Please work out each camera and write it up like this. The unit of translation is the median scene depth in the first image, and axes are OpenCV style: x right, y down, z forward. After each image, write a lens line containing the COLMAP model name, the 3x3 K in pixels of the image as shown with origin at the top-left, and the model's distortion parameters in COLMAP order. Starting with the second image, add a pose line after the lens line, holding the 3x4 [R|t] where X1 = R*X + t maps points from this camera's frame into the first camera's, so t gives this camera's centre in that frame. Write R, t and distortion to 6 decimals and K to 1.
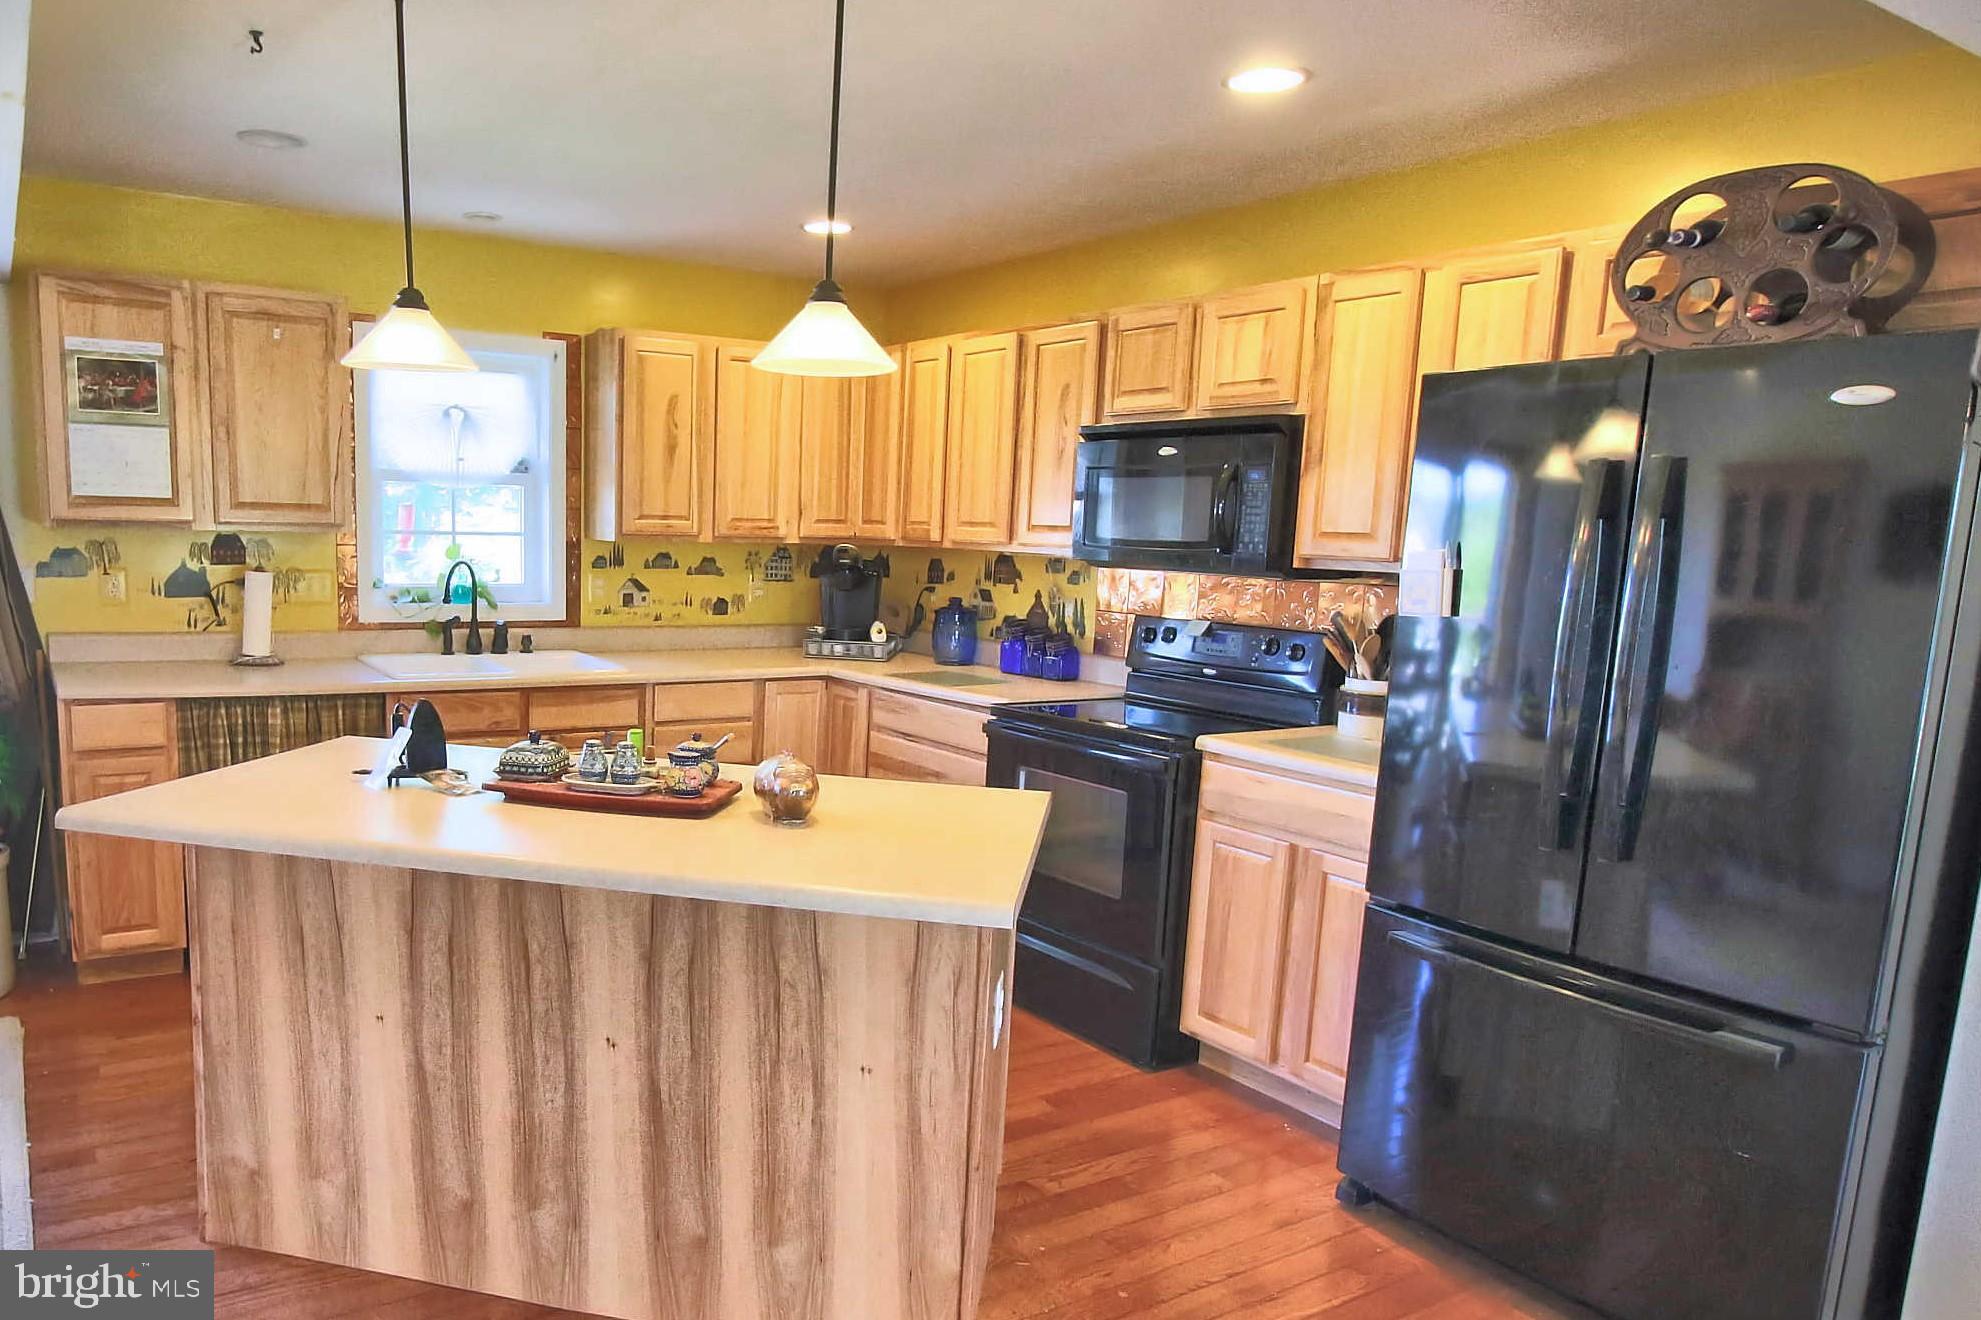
lens RADIAL K [[1331.2, 0, 747.5], [0, 1331.2, 726.8], [0, 0, 1]] dist [0.023822, -0.003563]
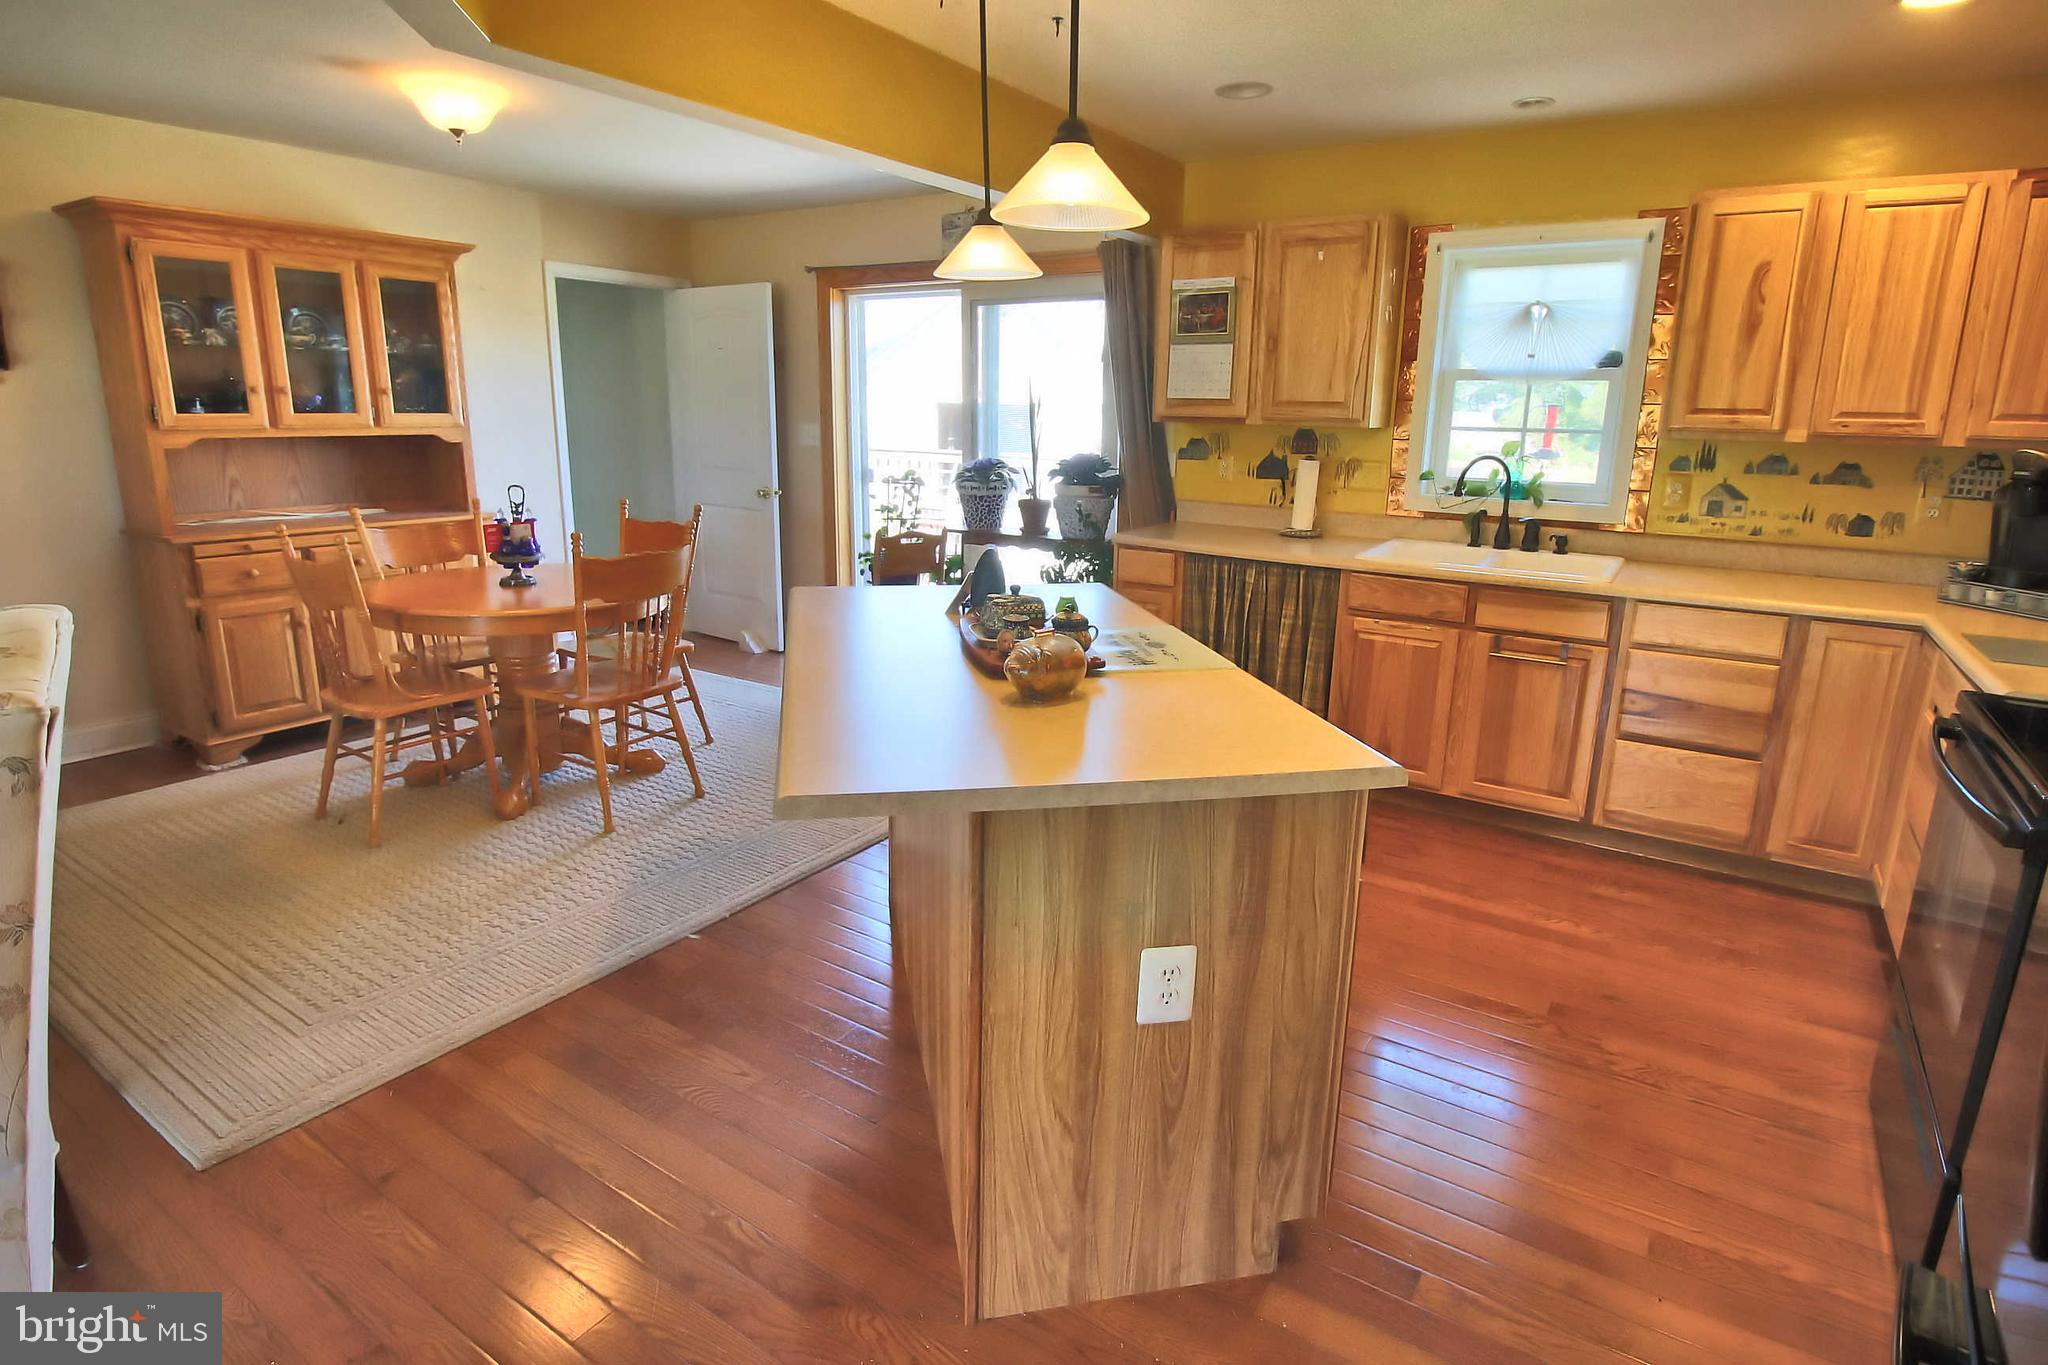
lens RADIAL K [[1058.5, 0, 1035.0], [0, 1058.5, 653.0], [0, 0, 1]] dist [-0.001182, -0.012792]
pose [[0.468143, 0.182024, -0.864702, 0.356100], [-0.141996, 0.981333, 0.129700, -0.031830], [0.872170, 0.062066, 0.485251, 0.313844]]
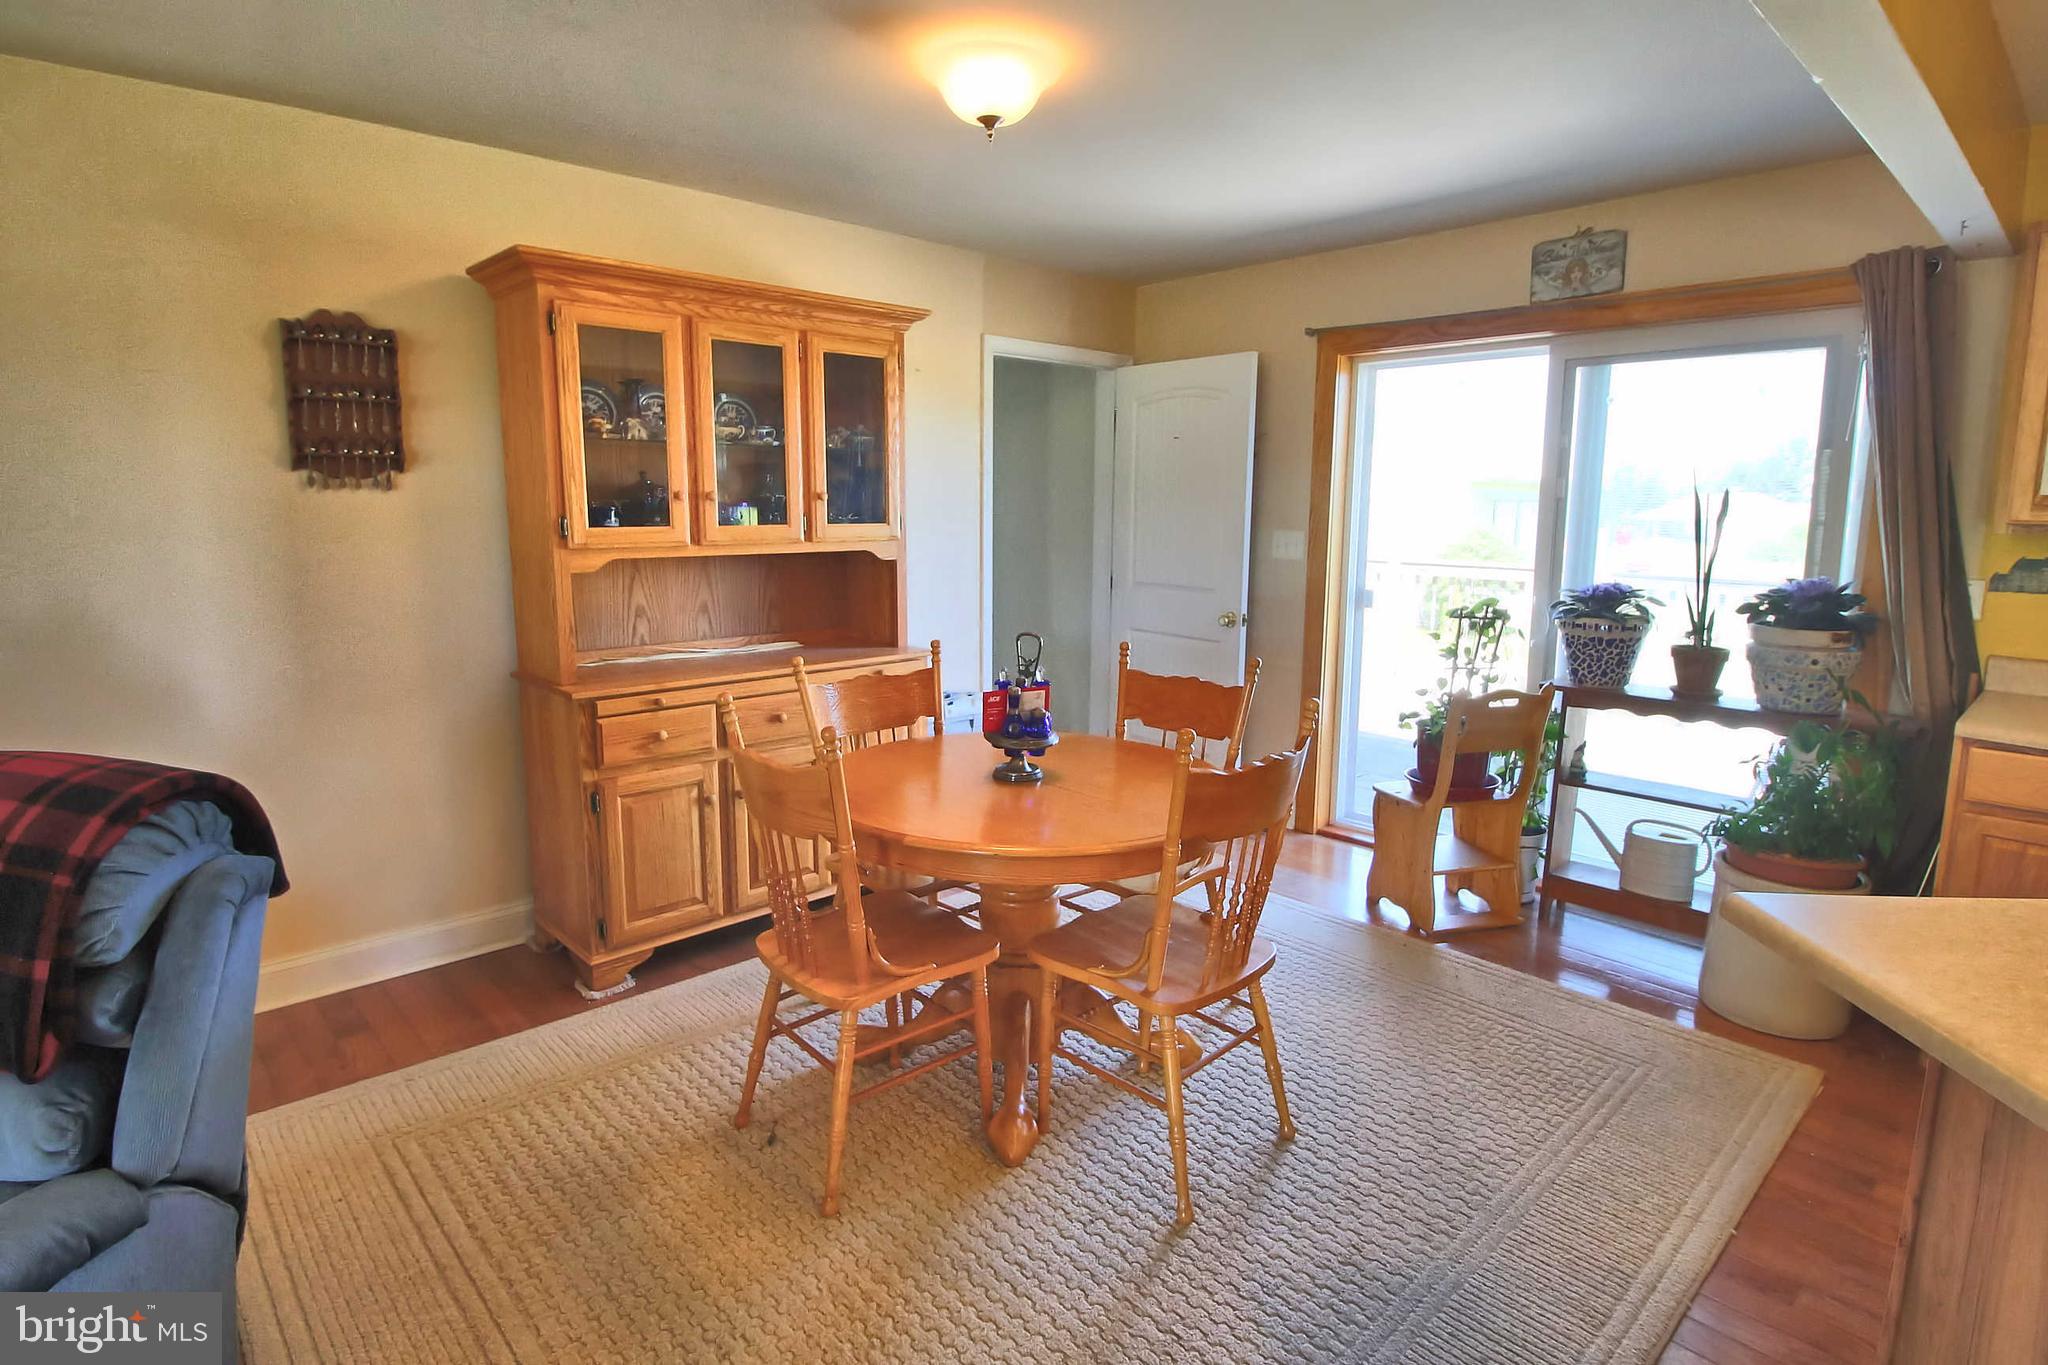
lens RADIAL K [[1058.5, 0, 1034.2], [0, 1058.5, 660.8], [0, 0, 1]] dist [-0.001182, -0.012792]
pose [[0.241640, 0.120942, -0.962800, -0.020089], [-0.150353, 0.984886, 0.085981, -0.029634], [0.958647, 0.123983, 0.256171, 0.218292]]
